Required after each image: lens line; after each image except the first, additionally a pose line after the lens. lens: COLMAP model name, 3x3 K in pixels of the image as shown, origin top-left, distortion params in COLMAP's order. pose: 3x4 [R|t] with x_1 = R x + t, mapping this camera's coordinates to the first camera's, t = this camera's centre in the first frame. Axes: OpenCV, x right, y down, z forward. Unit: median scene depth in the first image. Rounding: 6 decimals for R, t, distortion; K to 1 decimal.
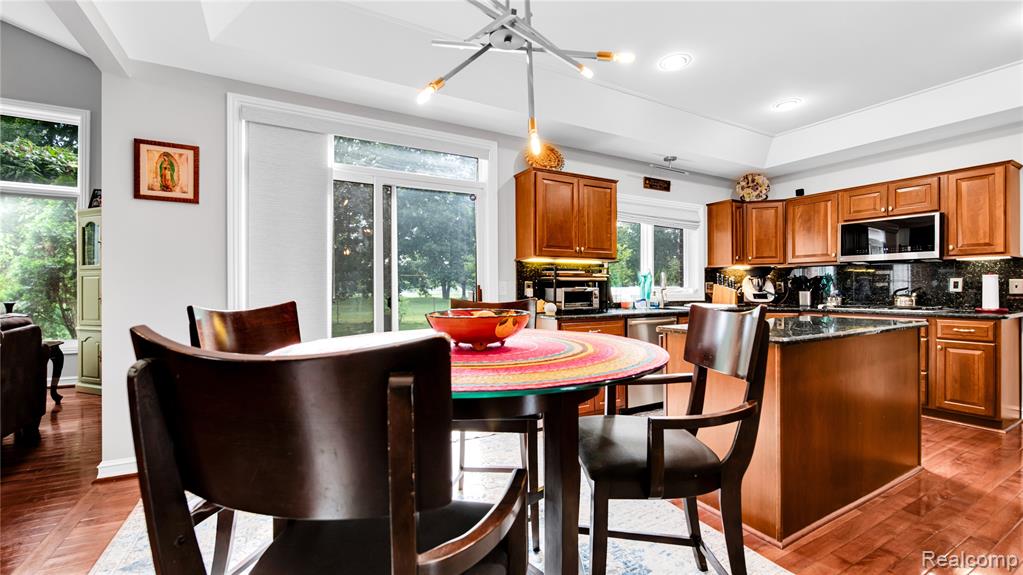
lens RADIAL K [[408.9, 0, 511.5], [0, 408.9, 287.5], [0, 0, 1]] dist [0.001815, -0.004361]
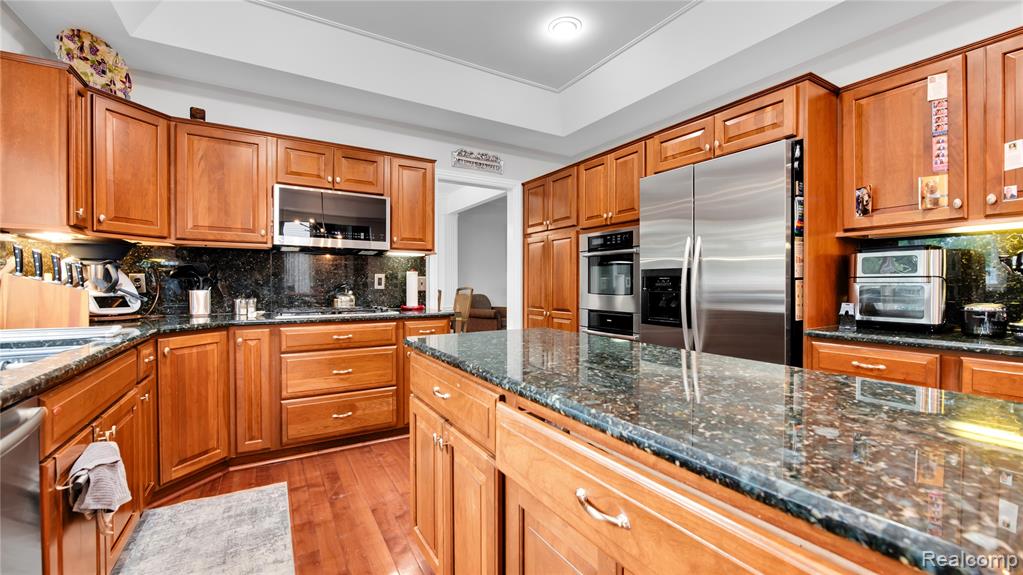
lens RADIAL K [[414.6, 0, 511.5], [0, 414.6, 287.5], [0, 0, 1]] dist [-0.009490, -0.000249]
pose [[-0.032831, -0.004357, 0.999451, 0.135441], [-0.003327, 0.999985, 0.004250, 0.001504], [-0.999455, -0.003186, -0.032845, 0.636632]]
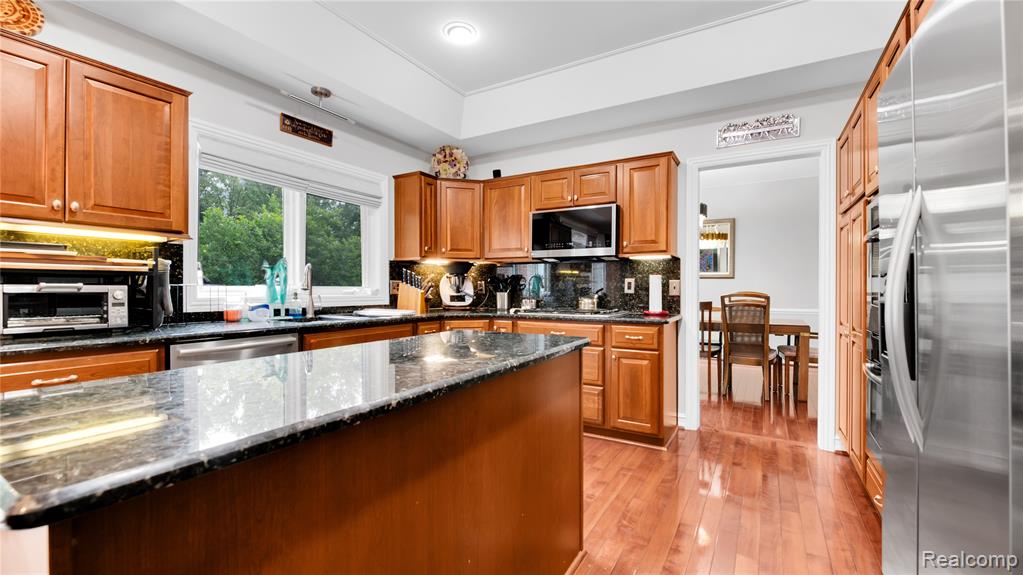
lens RADIAL K [[414.6, 0, 511.5], [0, 414.6, 287.5], [0, 0, 1]] dist [-0.009490, -0.000249]
pose [[0.861616, 0.006305, 0.507522, 0.329246], [-0.005820, 0.999980, -0.002542, 0.001285], [-0.507528, -0.000764, 0.861635, 0.279330]]
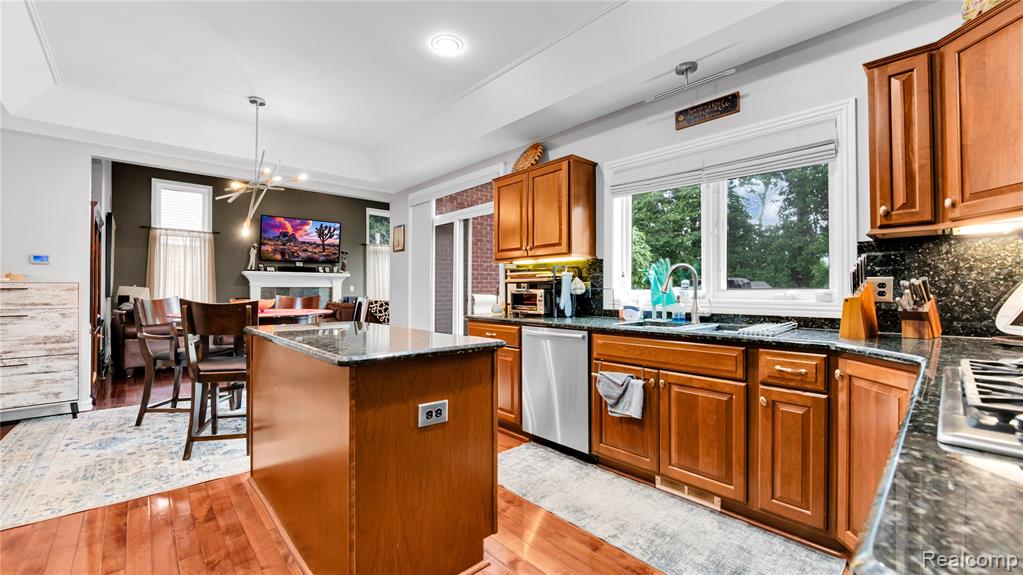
lens RADIAL K [[414.6, 0, 511.5], [0, 414.6, 287.5], [0, 0, 1]] dist [-0.009490, -0.000249]
pose [[0.240938, -0.003517, -0.970534, 0.935252], [0.003386, 0.999990, -0.002783, -0.001585], [0.970535, -0.002616, 0.240947, 0.641274]]
